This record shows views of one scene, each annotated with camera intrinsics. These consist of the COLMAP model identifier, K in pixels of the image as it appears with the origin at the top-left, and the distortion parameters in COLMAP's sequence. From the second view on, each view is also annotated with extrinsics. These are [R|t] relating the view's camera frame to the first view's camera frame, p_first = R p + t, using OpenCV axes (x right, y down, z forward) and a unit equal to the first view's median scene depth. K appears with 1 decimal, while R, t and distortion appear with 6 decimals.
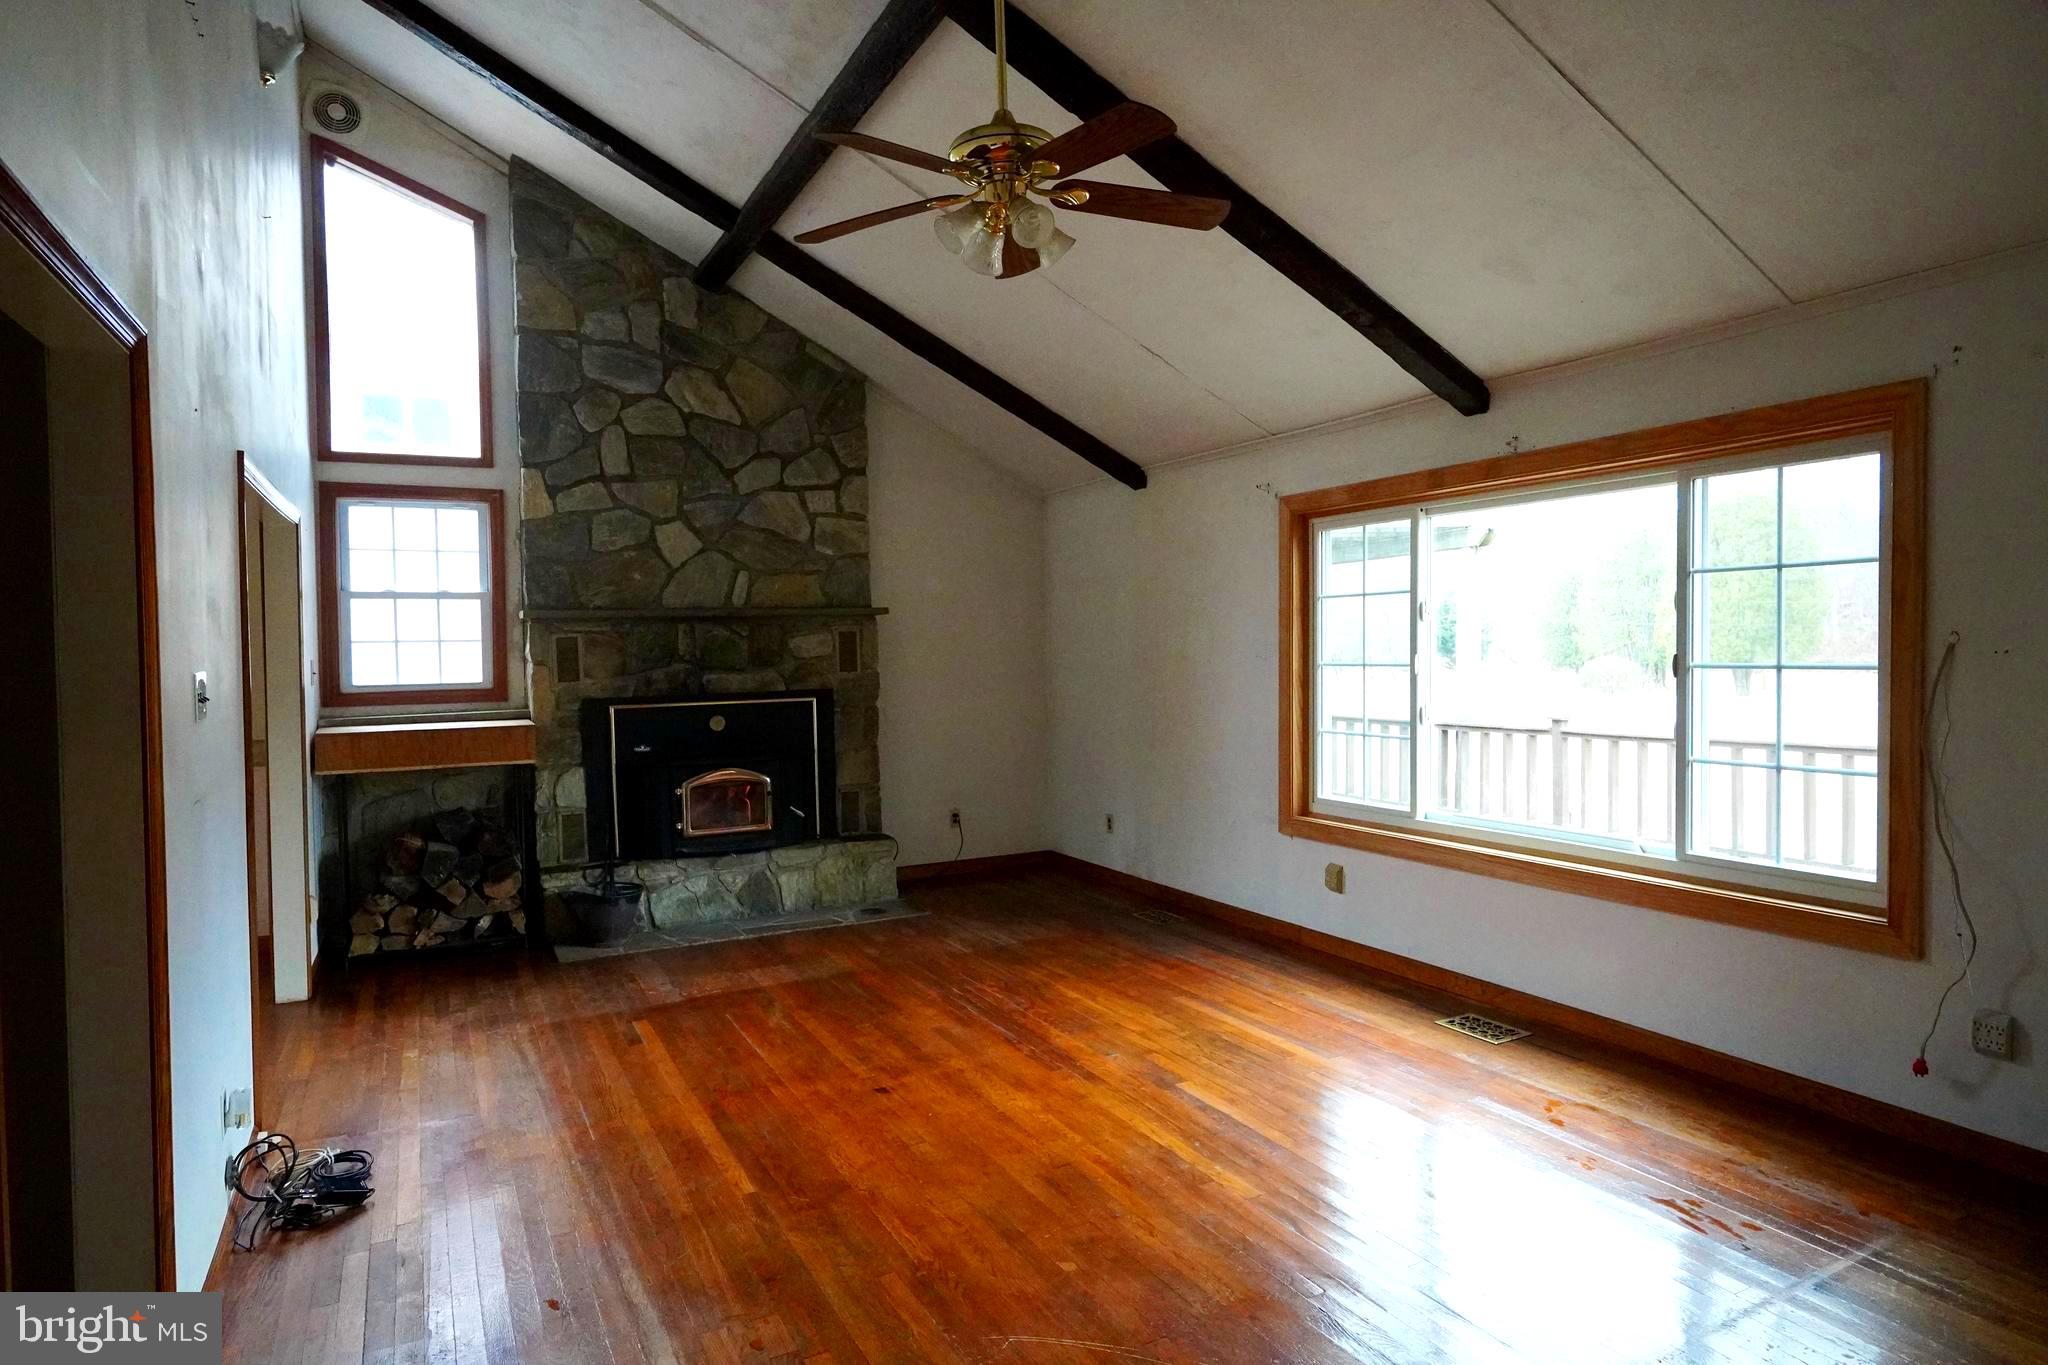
lens RADIAL K [[1196.9, 0, 1029.2], [0, 1196.9, 681.7], [0, 0, 1]] dist [0.010326, 0.000048]
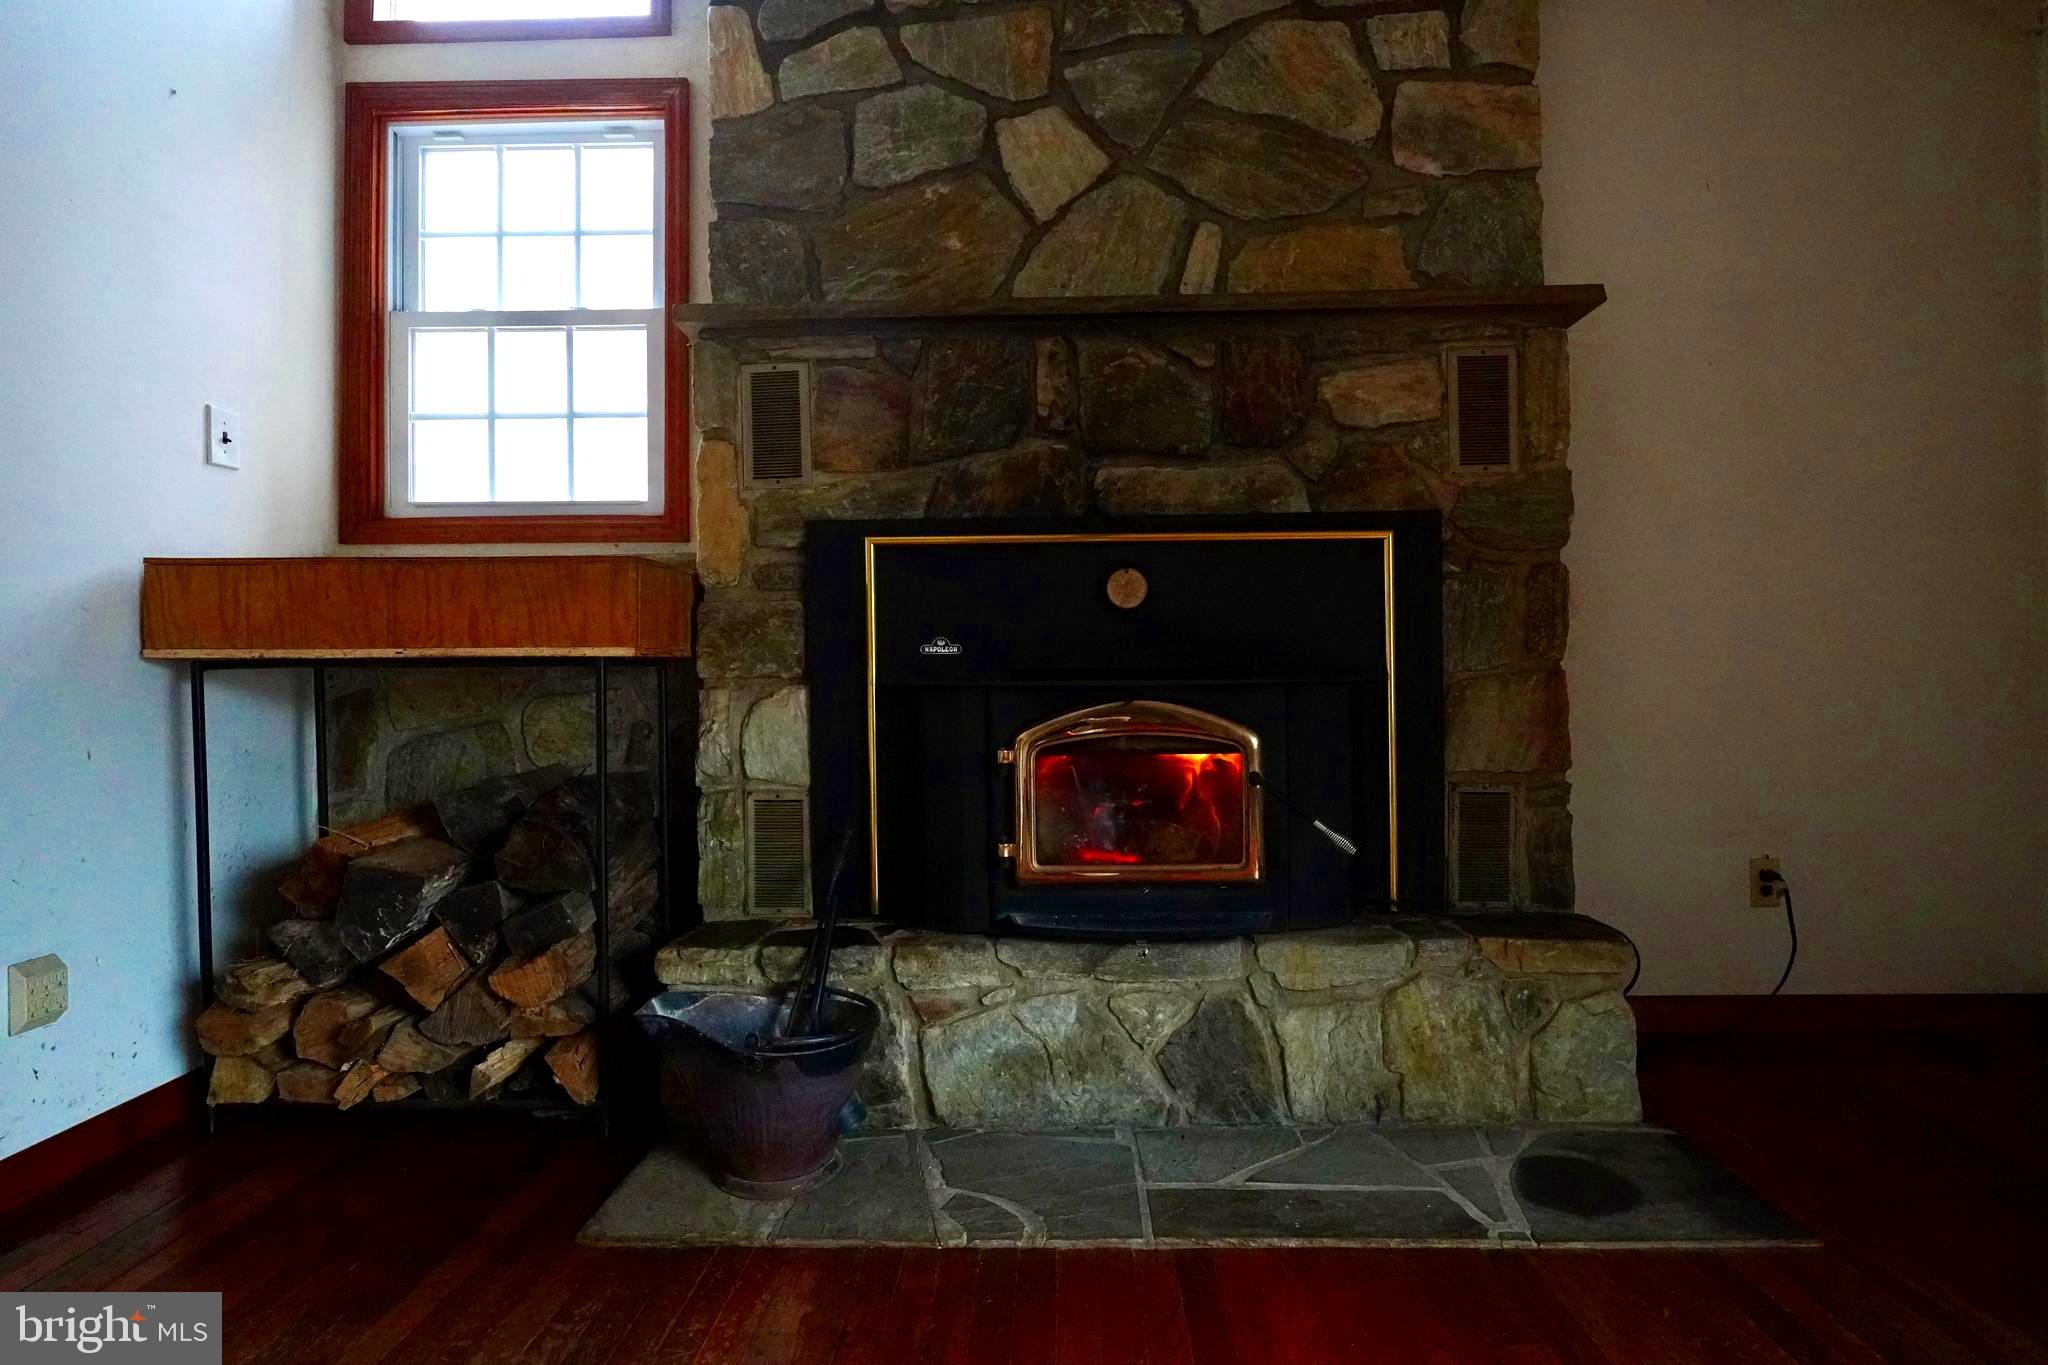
lens RADIAL K [[988.7, 0, 1042.7], [0, 988.7, 676.7], [0, 0, 1]] dist [-0.016070, -0.000127]
pose [[0.876684, 0.008271, -0.480995, -0.133127], [-0.020921, 0.999562, -0.020943, 0.071266], [0.480611, 0.028423, 0.876473, 0.719699]]
